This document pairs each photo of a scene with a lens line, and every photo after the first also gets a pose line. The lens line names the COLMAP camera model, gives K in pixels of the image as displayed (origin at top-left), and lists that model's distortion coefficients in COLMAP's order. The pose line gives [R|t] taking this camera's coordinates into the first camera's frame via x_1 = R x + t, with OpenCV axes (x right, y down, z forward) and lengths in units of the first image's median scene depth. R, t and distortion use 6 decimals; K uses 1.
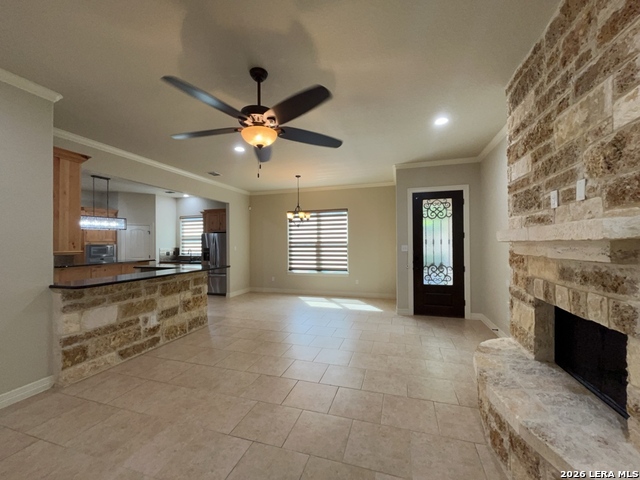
lens RADIAL K [[258.6, 0, 321.7], [0, 258.6, 241.9], [0, 0, 1]] dist [-0.002556, -0.000259]
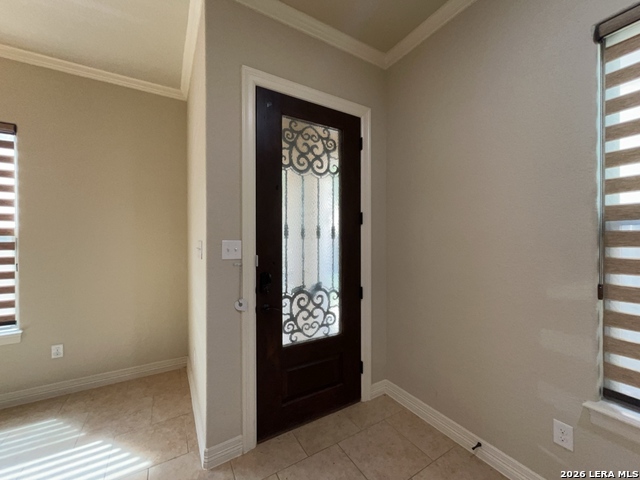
lens RADIAL K [[258.6, 0, 321.2], [0, 258.6, 241.5], [0, 0, 1]] dist [-0.002556, -0.000259]
pose [[0.667617, 0.003386, 0.744498, 0.159910], [-0.005998, 0.999982, 0.000830, 0.013868], [-0.744481, -0.005020, 0.667625, 0.718695]]
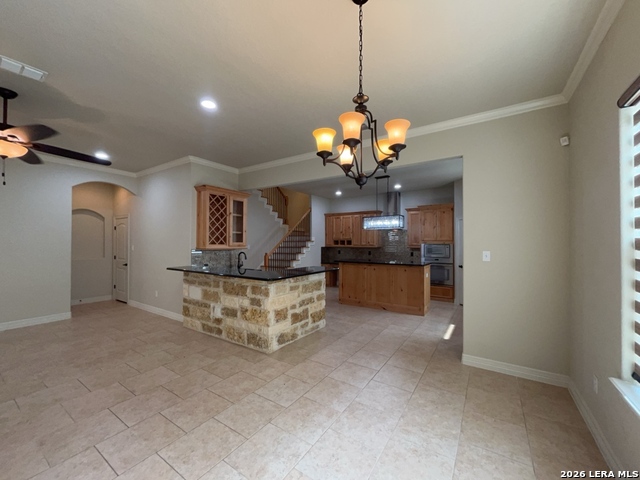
lens RADIAL K [[258.6, 0, 322.7], [0, 258.6, 240.4], [0, 0, 1]] dist [-0.002556, -0.000259]
pose [[-0.279520, -0.002322, -0.960137, 0.206641], [0.002189, 0.999993, -0.003056, -0.000627], [0.960137, -0.002956, -0.279513, 1.229747]]
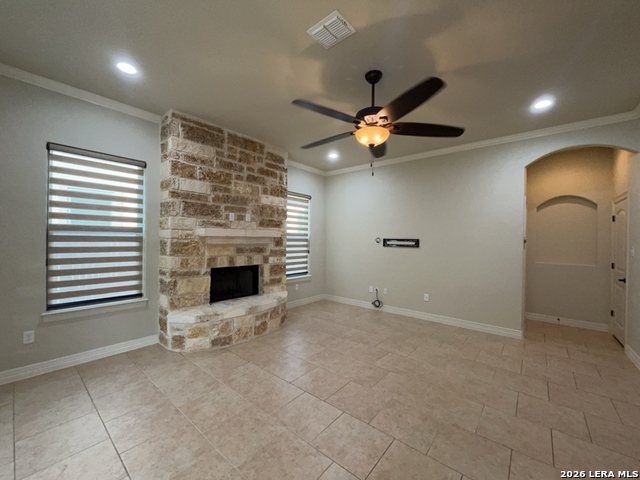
lens RADIAL K [[258.6, 0, 321.6], [0, 258.6, 240.7], [0, 0, 1]] dist [-0.002556, -0.000259]
pose [[-0.922690, -0.008830, 0.385442, -0.214942], [-0.009759, 0.999952, -0.000454, 0.009246], [-0.385420, -0.004180, -0.922732, 0.956615]]
